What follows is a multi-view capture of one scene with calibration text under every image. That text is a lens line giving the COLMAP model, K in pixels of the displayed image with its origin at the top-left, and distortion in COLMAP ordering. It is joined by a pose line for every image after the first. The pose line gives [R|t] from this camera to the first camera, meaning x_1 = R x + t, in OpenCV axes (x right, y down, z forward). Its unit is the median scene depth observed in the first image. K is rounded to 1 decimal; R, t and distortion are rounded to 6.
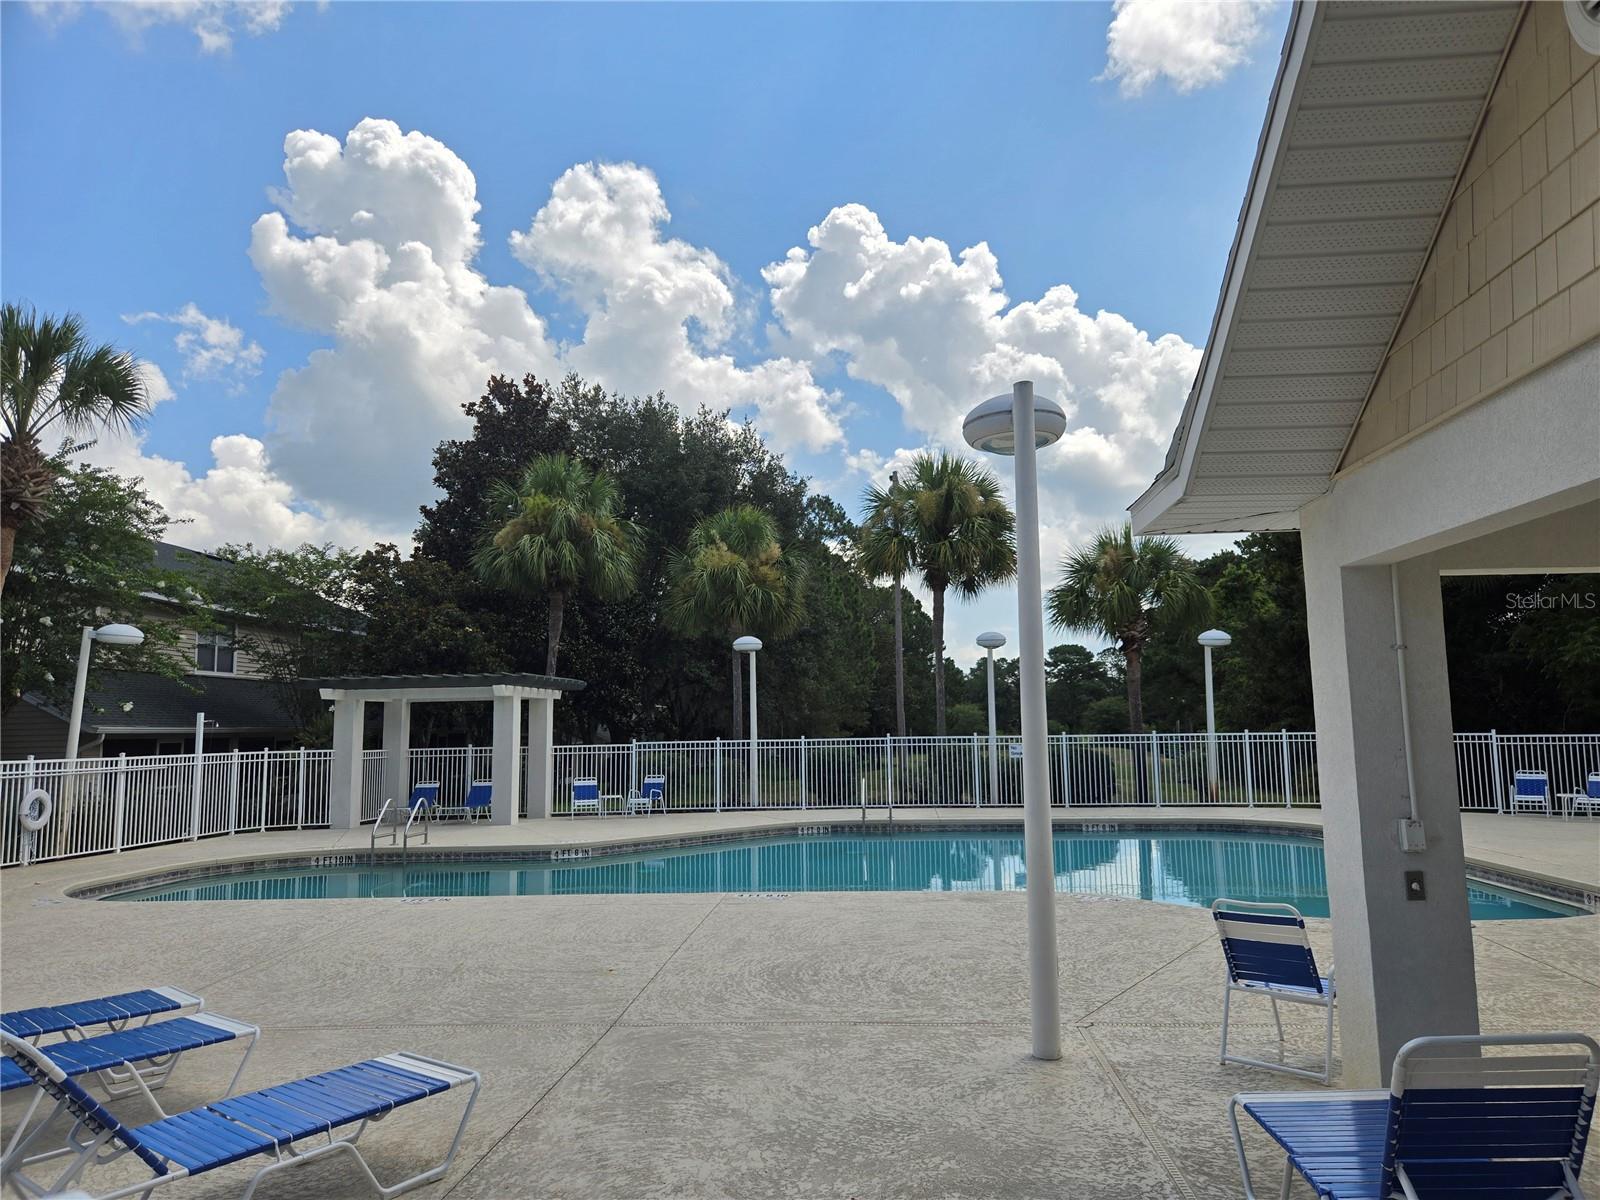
lens RADIAL K [[1079.3, 0, 808.4], [0, 1079.3, 602.5], [0, 0, 1]] dist [0.085257, -0.073681]
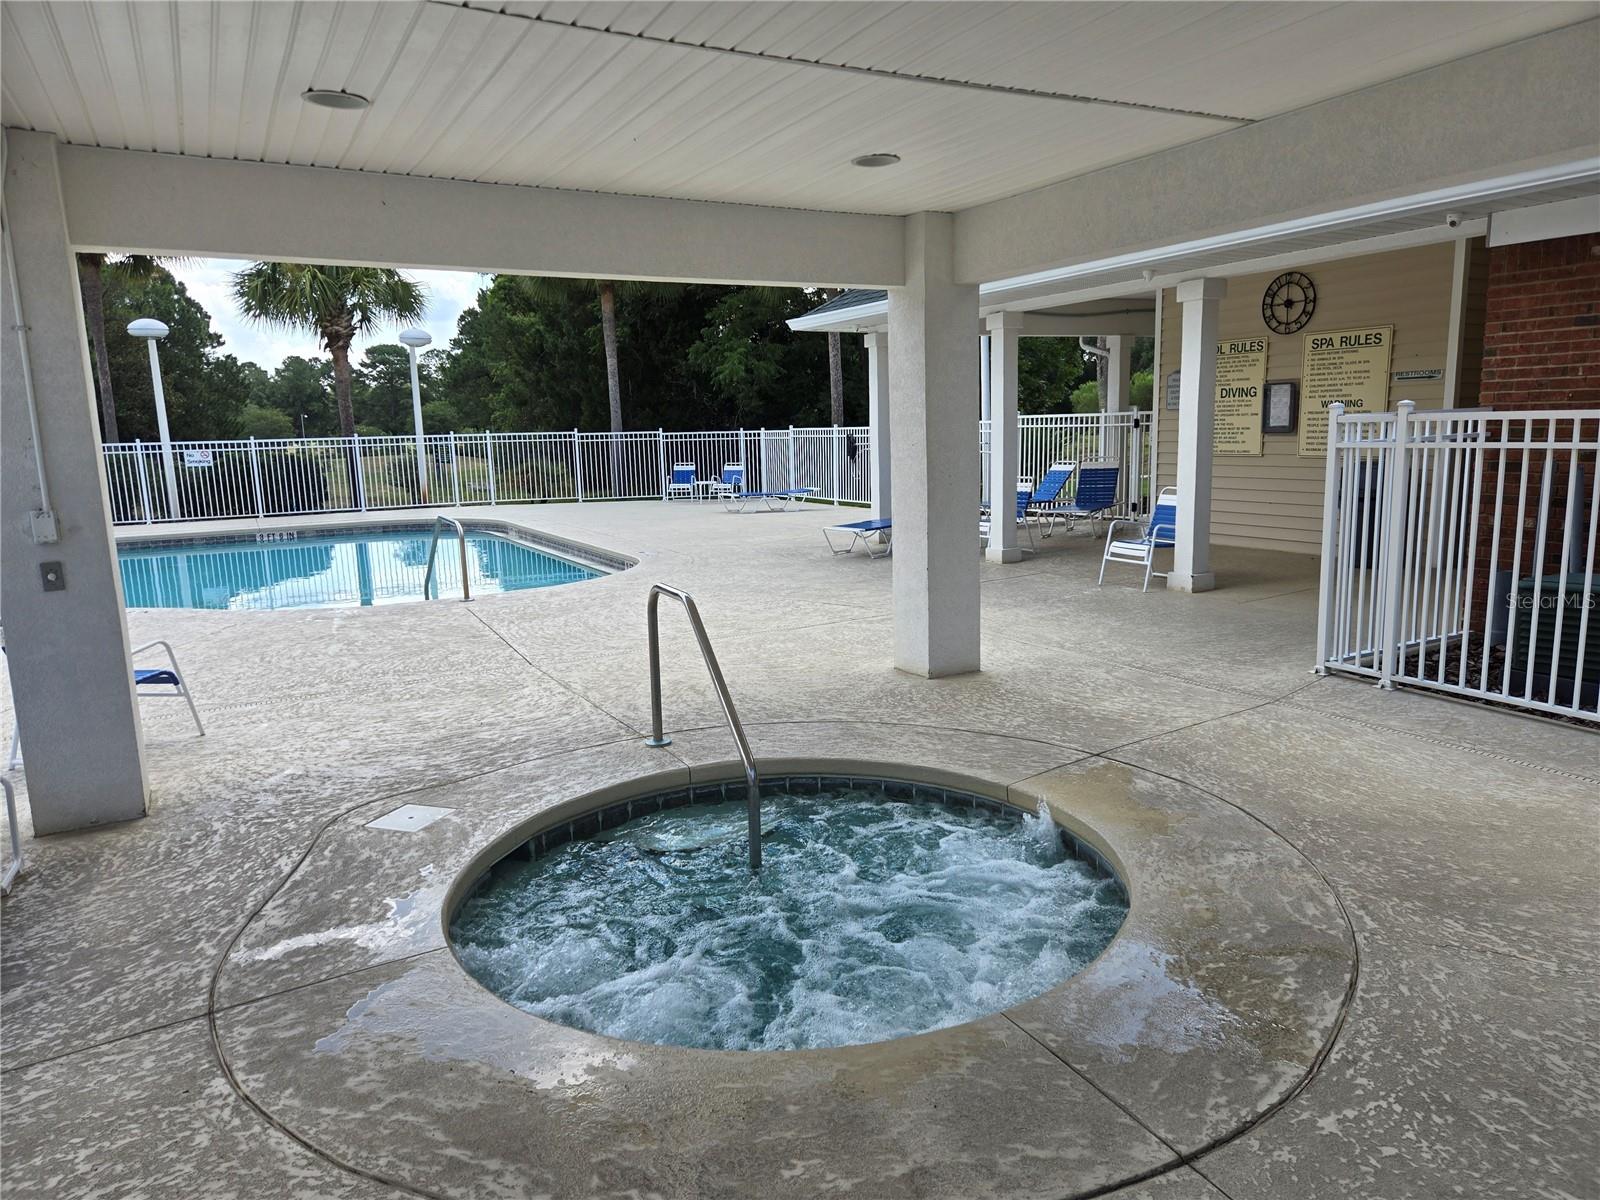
lens RADIAL K [[1079.3, 0, 808.4], [0, 1079.3, 602.5], [0, 0, 1]] dist [0.085257, -0.073681]
pose [[0.835957, -0.101117, 0.539399, 0.419876], [-0.045508, 0.966721, 0.251752, -0.000471], [-0.546905, -0.235001, 0.803535, -0.124228]]
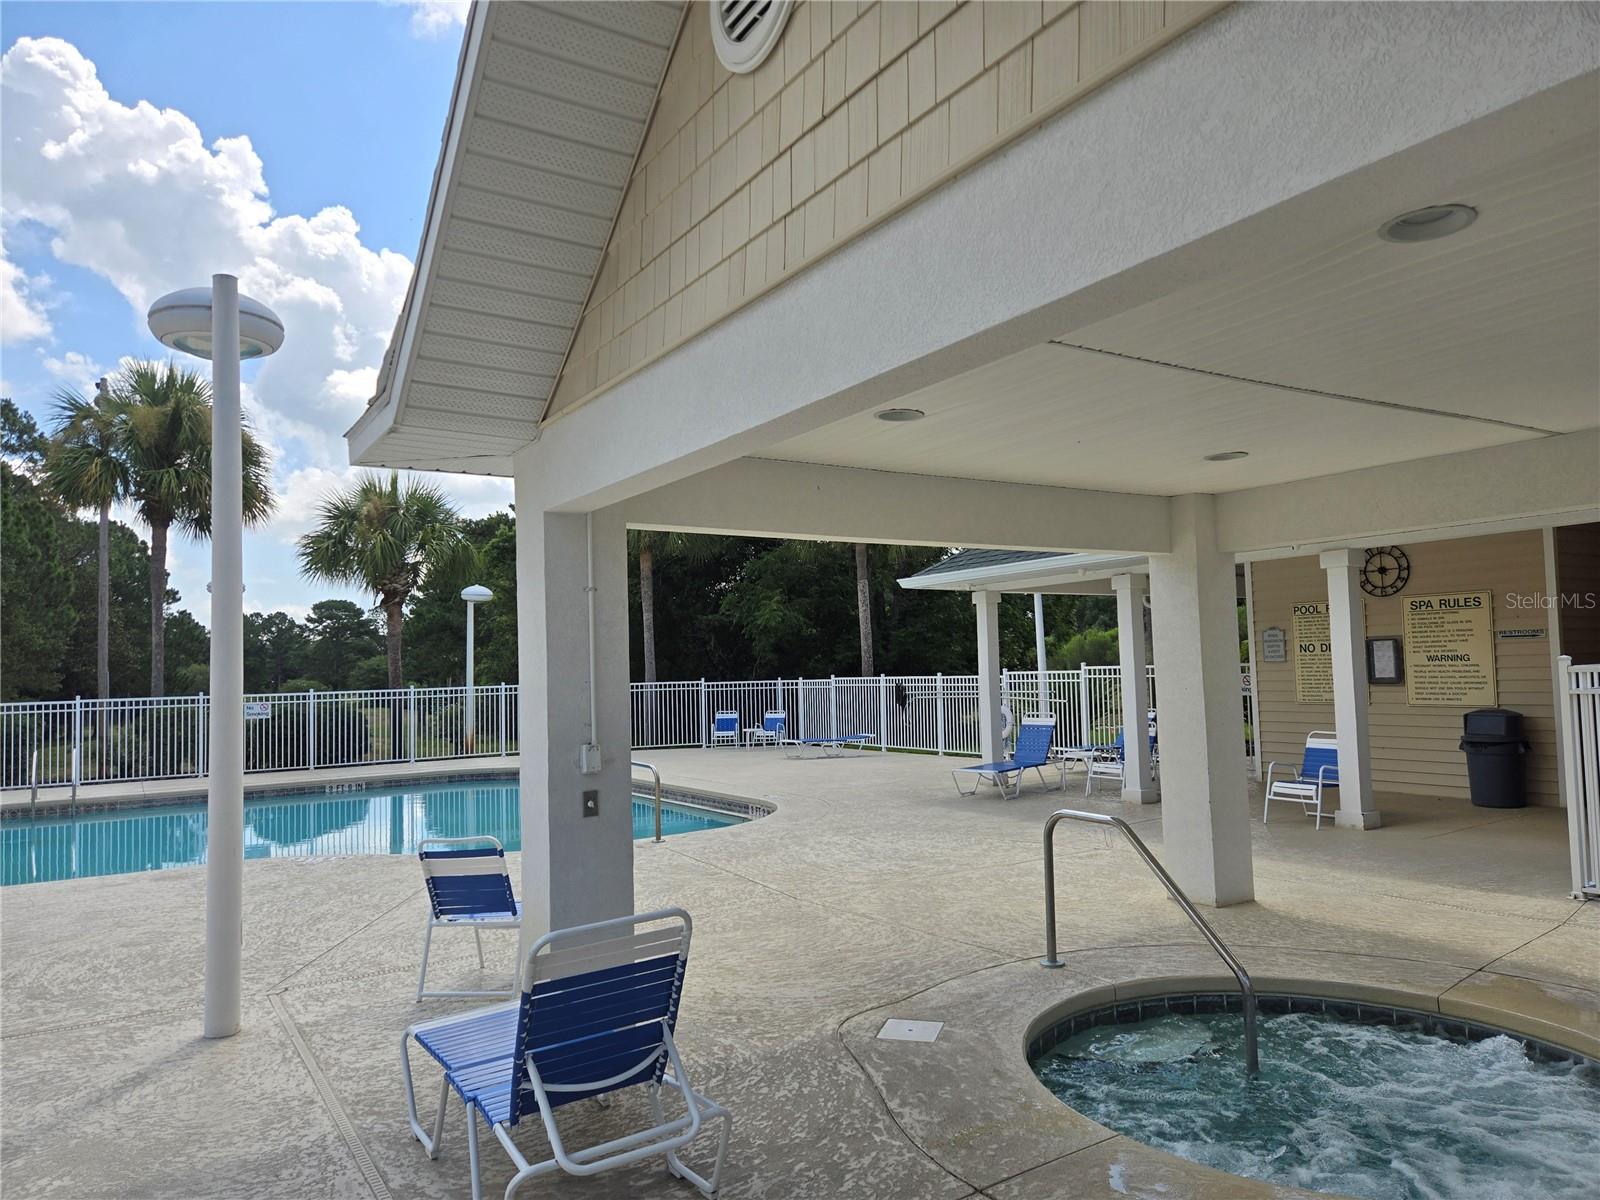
lens RADIAL K [[1079.3, 0, 808.4], [0, 1079.3, 602.5], [0, 0, 1]] dist [0.085257, -0.073681]
pose [[0.801035, 0.029360, 0.597897, 0.047603], [-0.051920, 0.998440, 0.020531, 0.015036], [-0.596361, -0.047488, 0.801310, 0.000966]]
